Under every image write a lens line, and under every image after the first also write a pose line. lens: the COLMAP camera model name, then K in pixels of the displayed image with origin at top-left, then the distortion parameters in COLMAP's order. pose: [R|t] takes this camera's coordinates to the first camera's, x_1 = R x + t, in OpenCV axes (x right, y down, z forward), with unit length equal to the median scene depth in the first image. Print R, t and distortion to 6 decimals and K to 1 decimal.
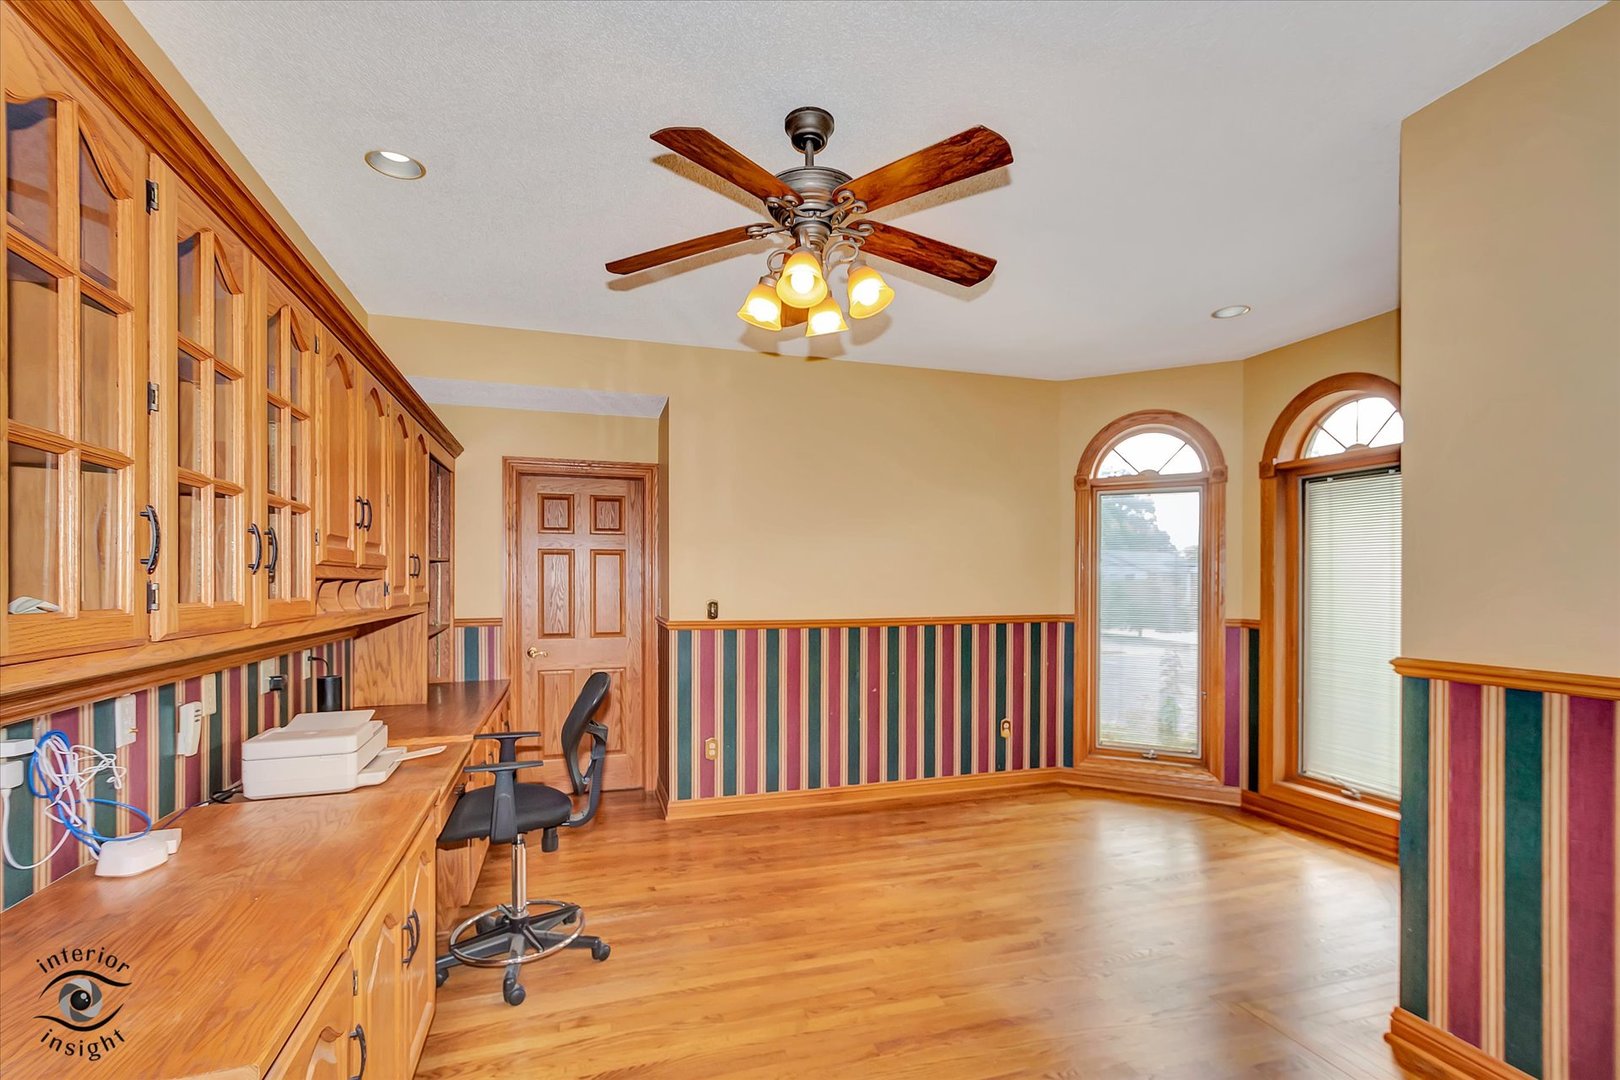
lens RADIAL K [[737.1, 0, 812.5], [0, 737.1, 584.4], [0, 0, 1]] dist [-0.002013, -0.000551]
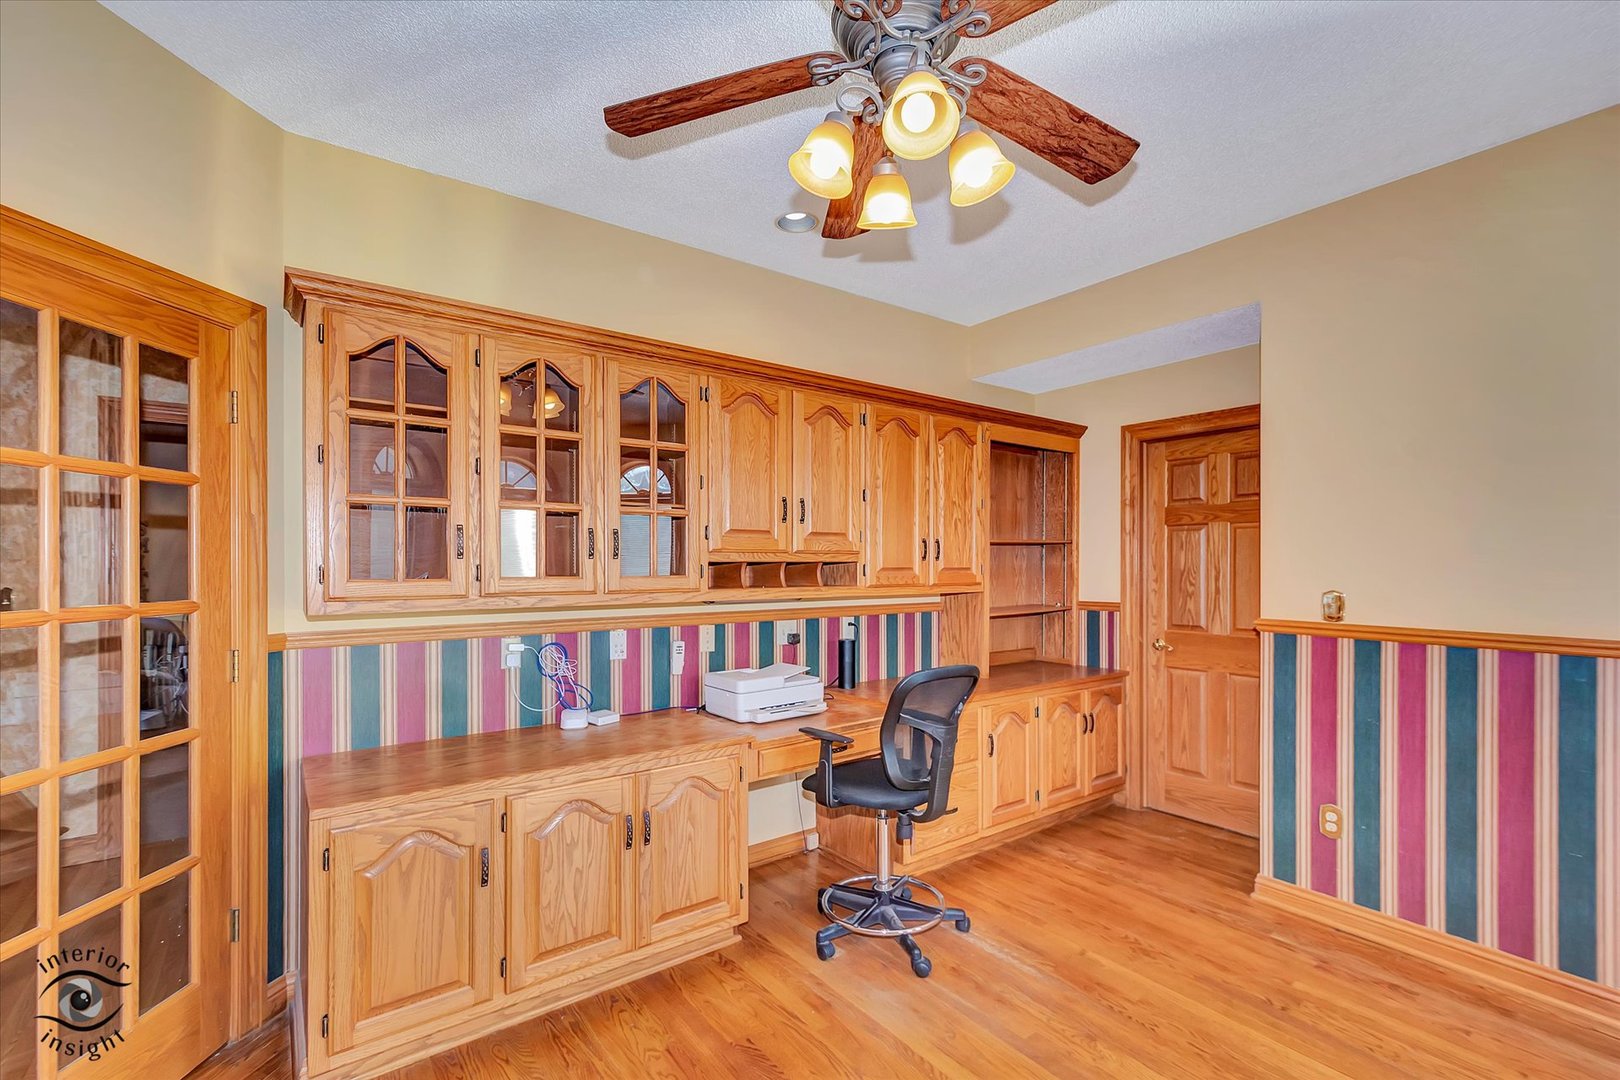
lens RADIAL K [[726.0, 0, 808.3], [0, 726.0, 563.4], [0, 0, 1]] dist [-0.000543, -0.000064]
pose [[0.311106, 0.002250, -0.950373, 0.327528], [-0.004549, 0.999989, 0.000879, -0.002814], [0.950364, 0.004050, 0.311112, 0.361756]]
